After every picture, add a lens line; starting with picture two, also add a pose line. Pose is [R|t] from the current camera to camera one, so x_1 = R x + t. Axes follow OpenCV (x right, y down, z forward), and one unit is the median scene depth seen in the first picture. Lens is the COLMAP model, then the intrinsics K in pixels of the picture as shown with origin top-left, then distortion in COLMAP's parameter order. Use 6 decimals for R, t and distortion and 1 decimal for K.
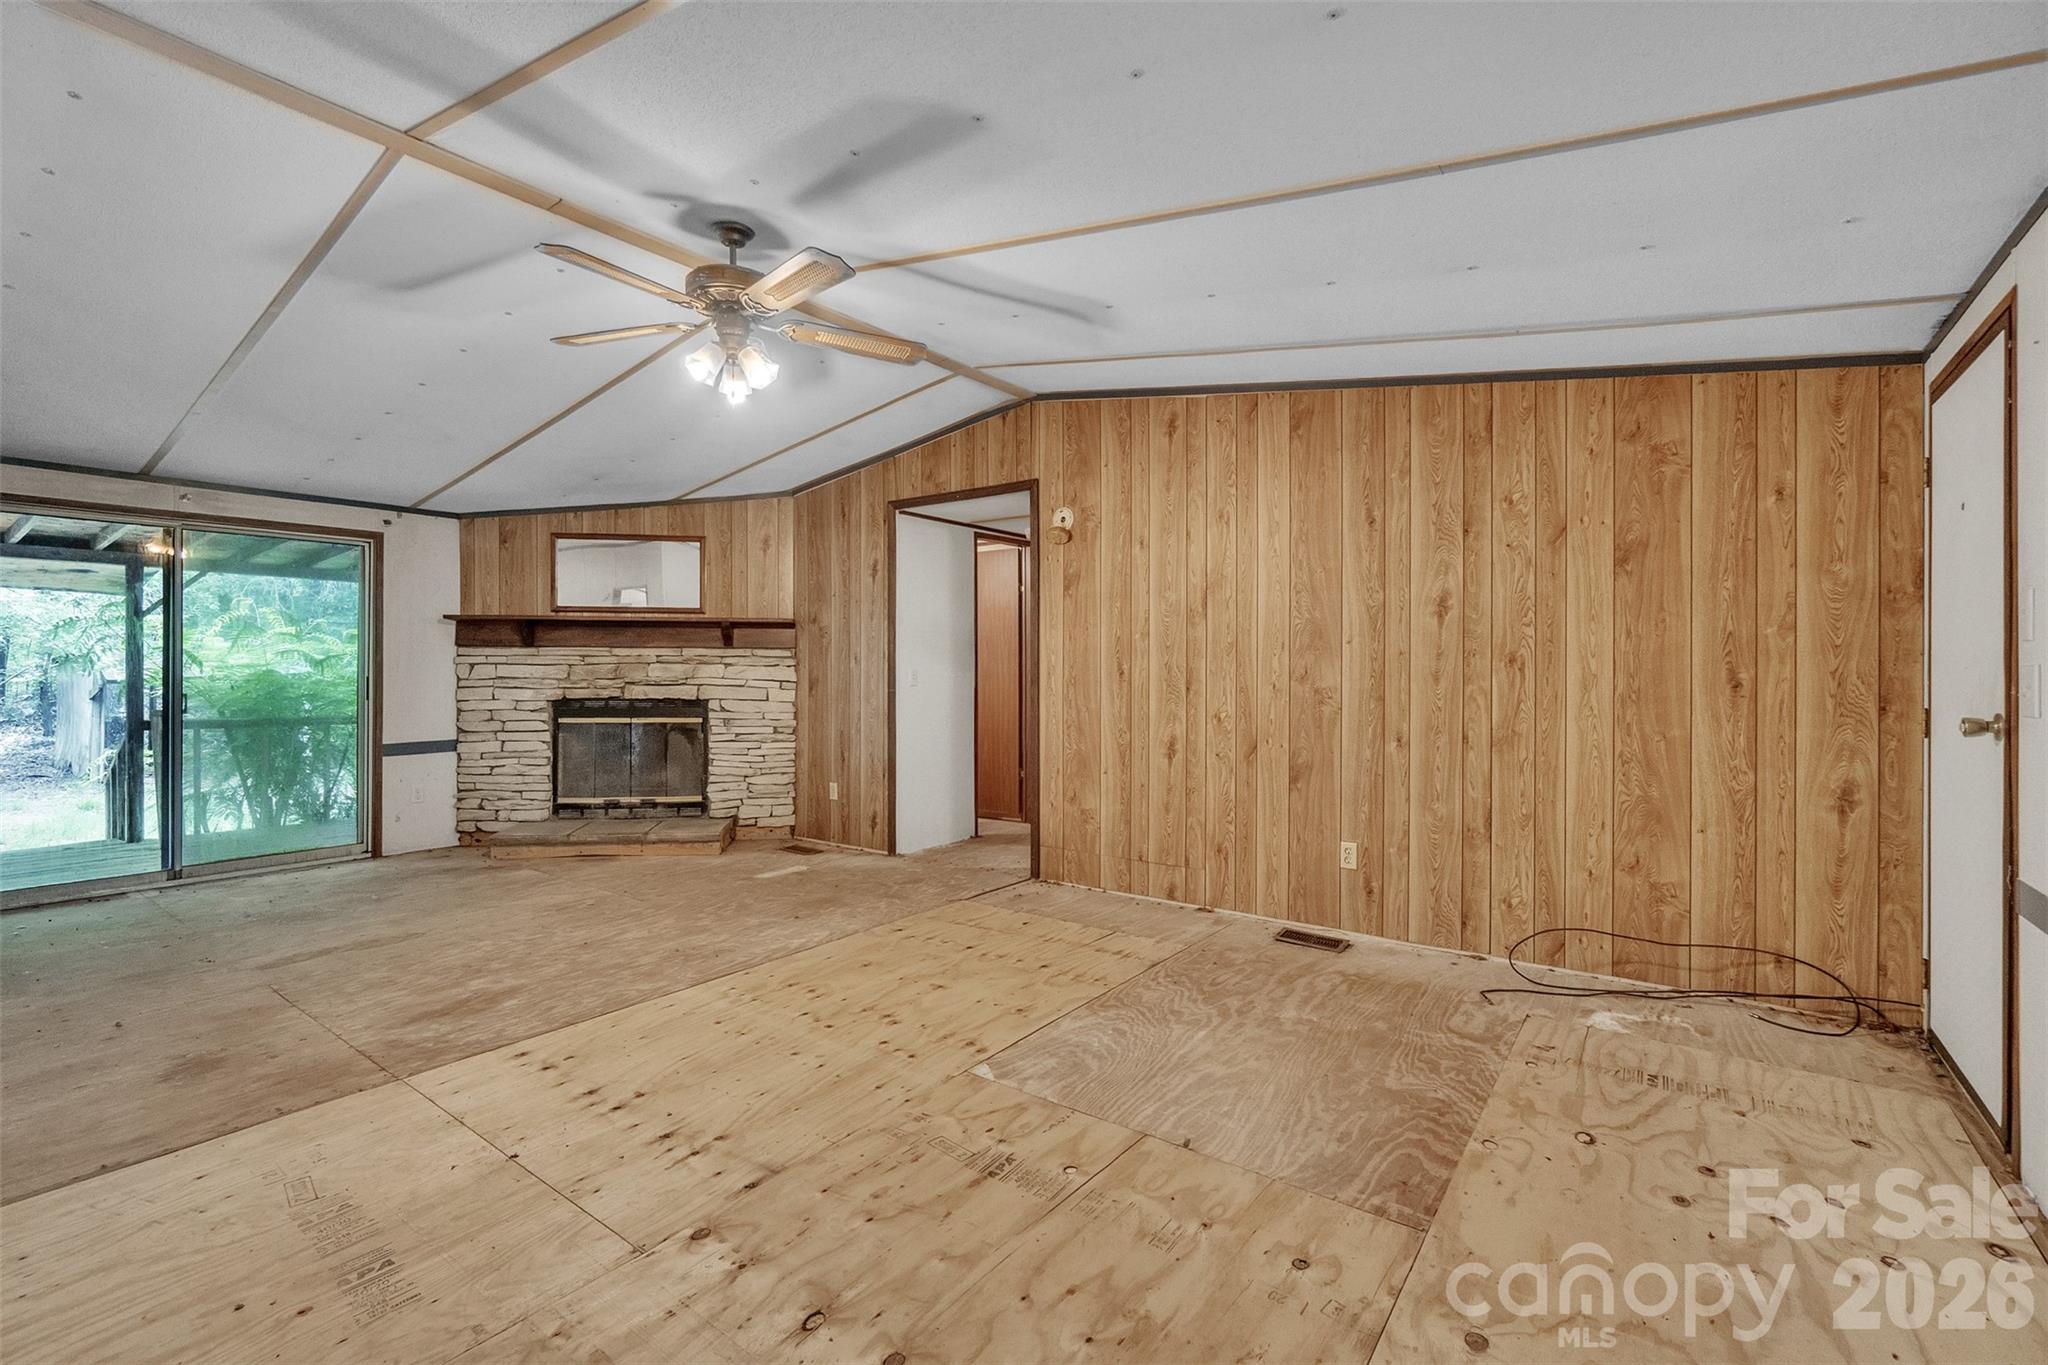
lens RADIAL K [[889.9, 0, 1018.1], [0, 889.9, 671.7], [0, 0, 1]] dist [-0.004111, -0.000466]
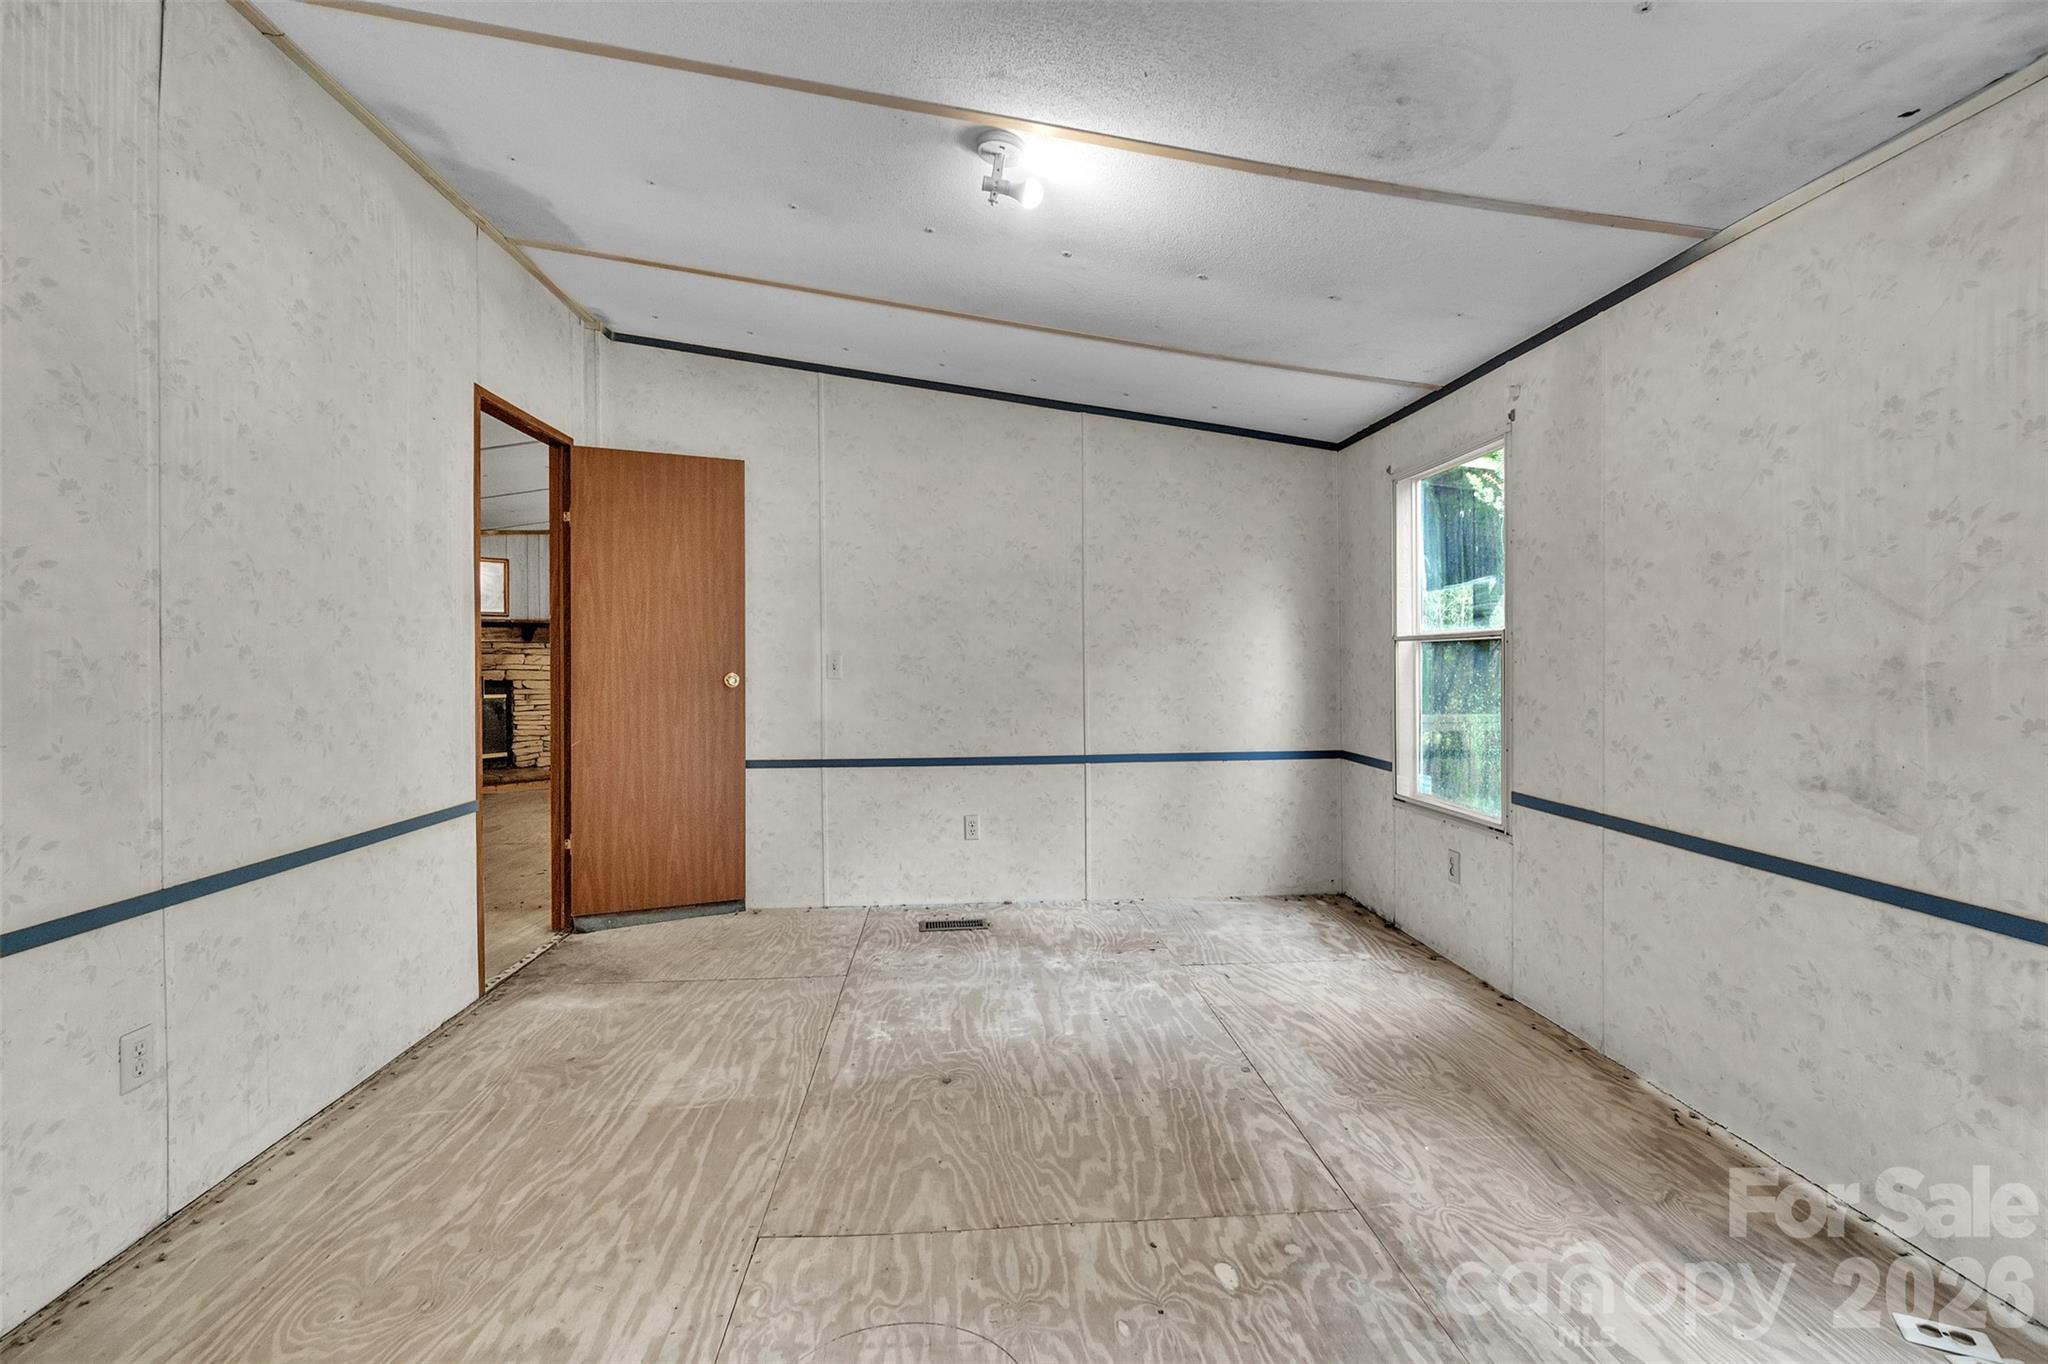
lens RADIAL K [[889.9, 0, 1008.2], [0, 889.9, 678.5], [0, 0, 1]] dist [-0.004111, -0.000466]
pose [[0.760621, -0.021694, 0.648834, -0.675679], [0.005742, 0.999627, 0.026692, -0.003621], [-0.649171, -0.016577, 0.760462, -0.529202]]
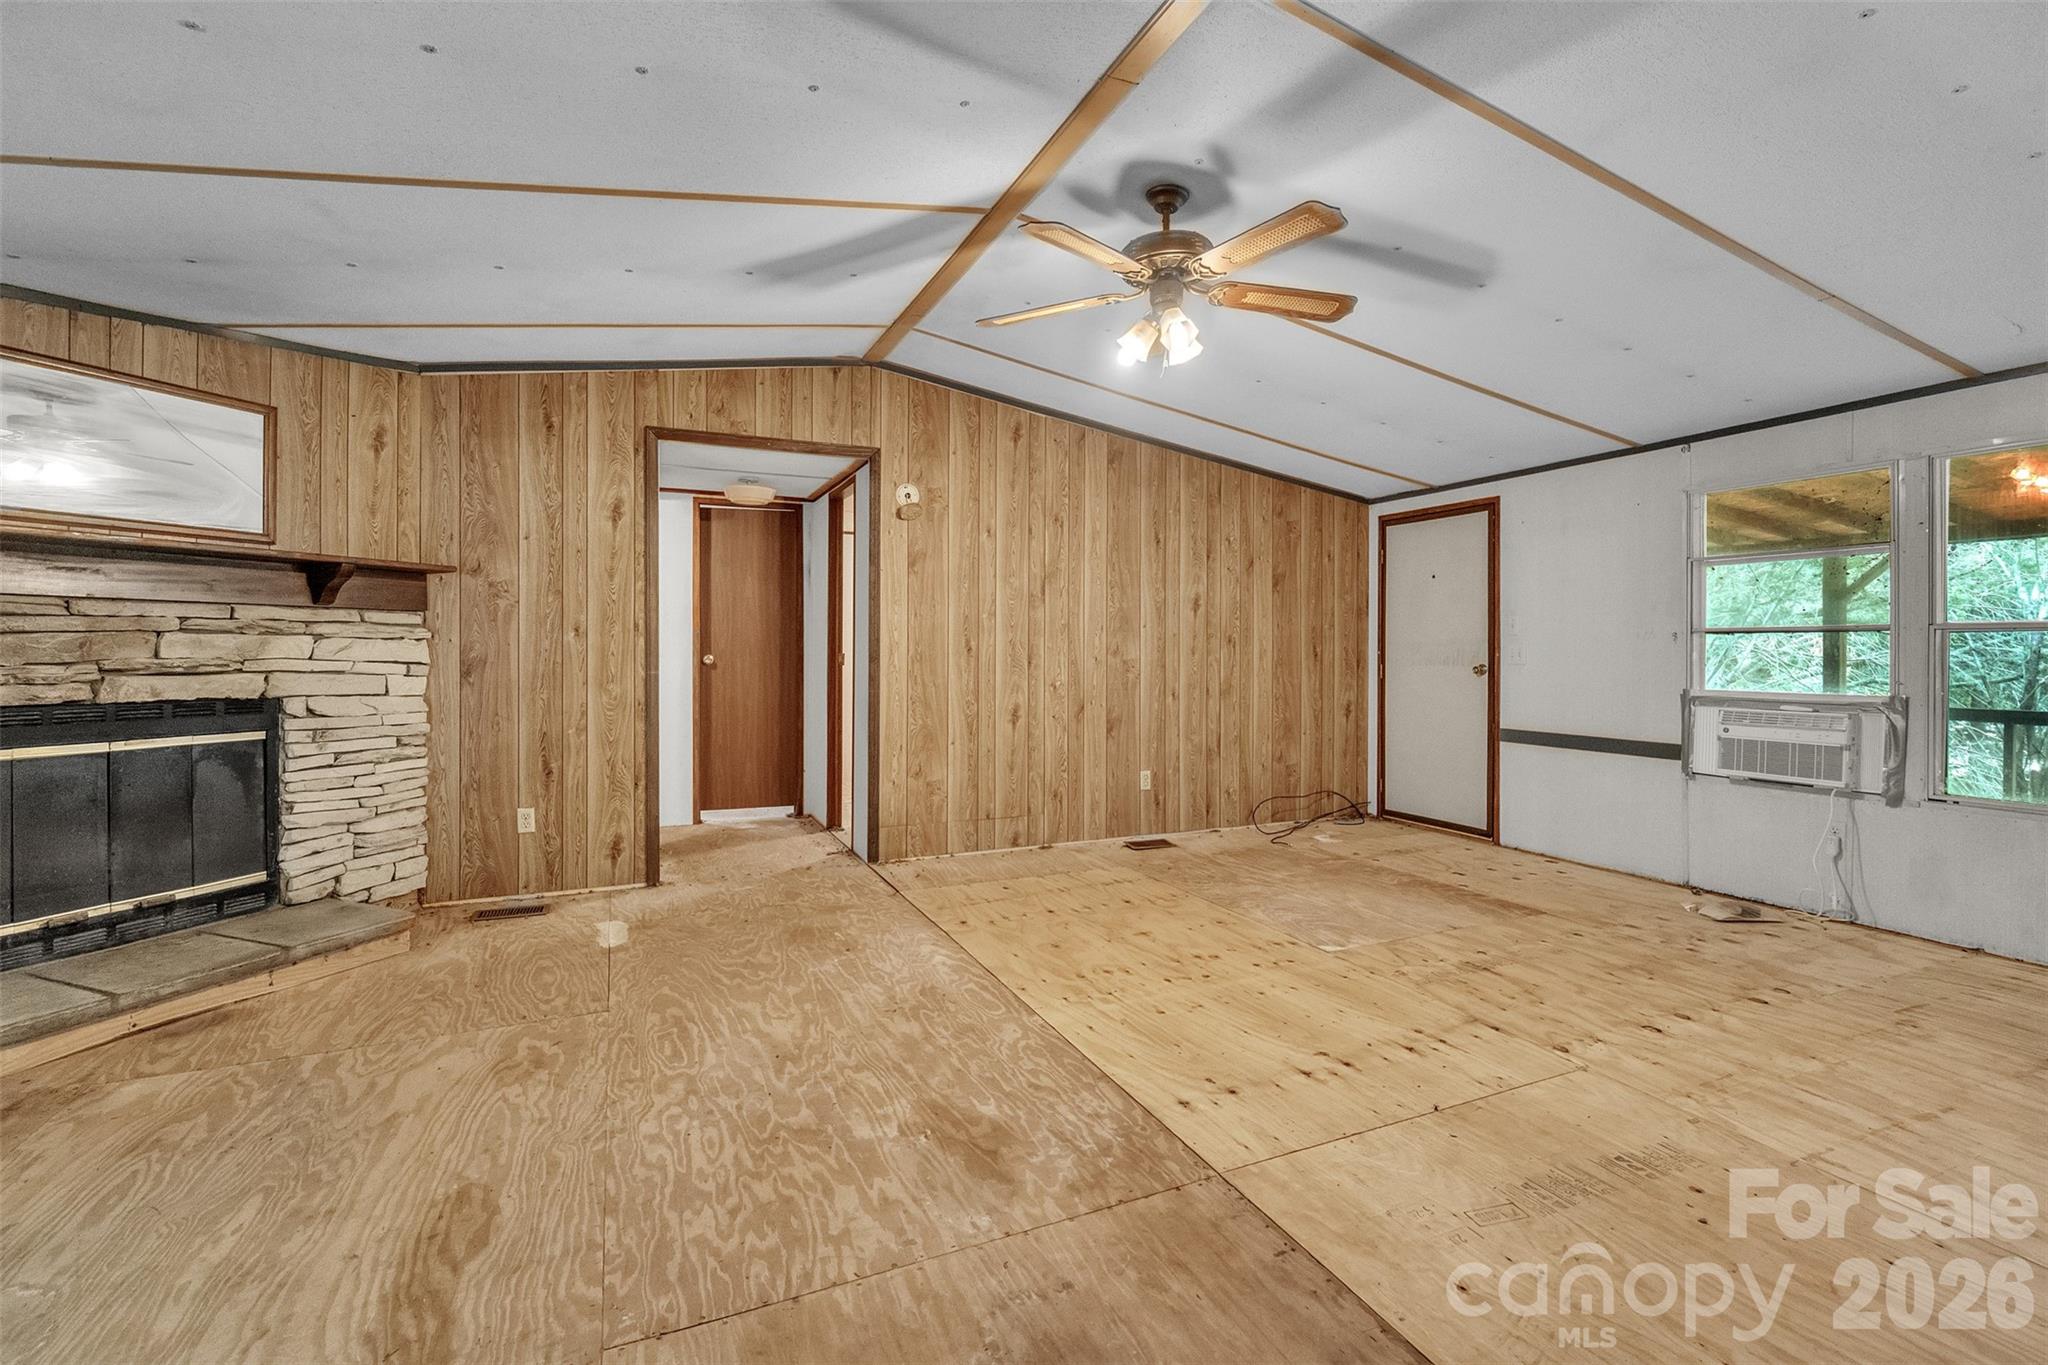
lens RADIAL K [[889.9, 0, 1007.4], [0, 889.9, 655.1], [0, 0, 1]] dist [-0.004111, -0.000466]
pose [[0.496023, -0.007419, 0.868278, -0.631808], [0.000151, 0.999964, 0.008458, -0.000305], [-0.868309, -0.004064, 0.496006, 0.335930]]
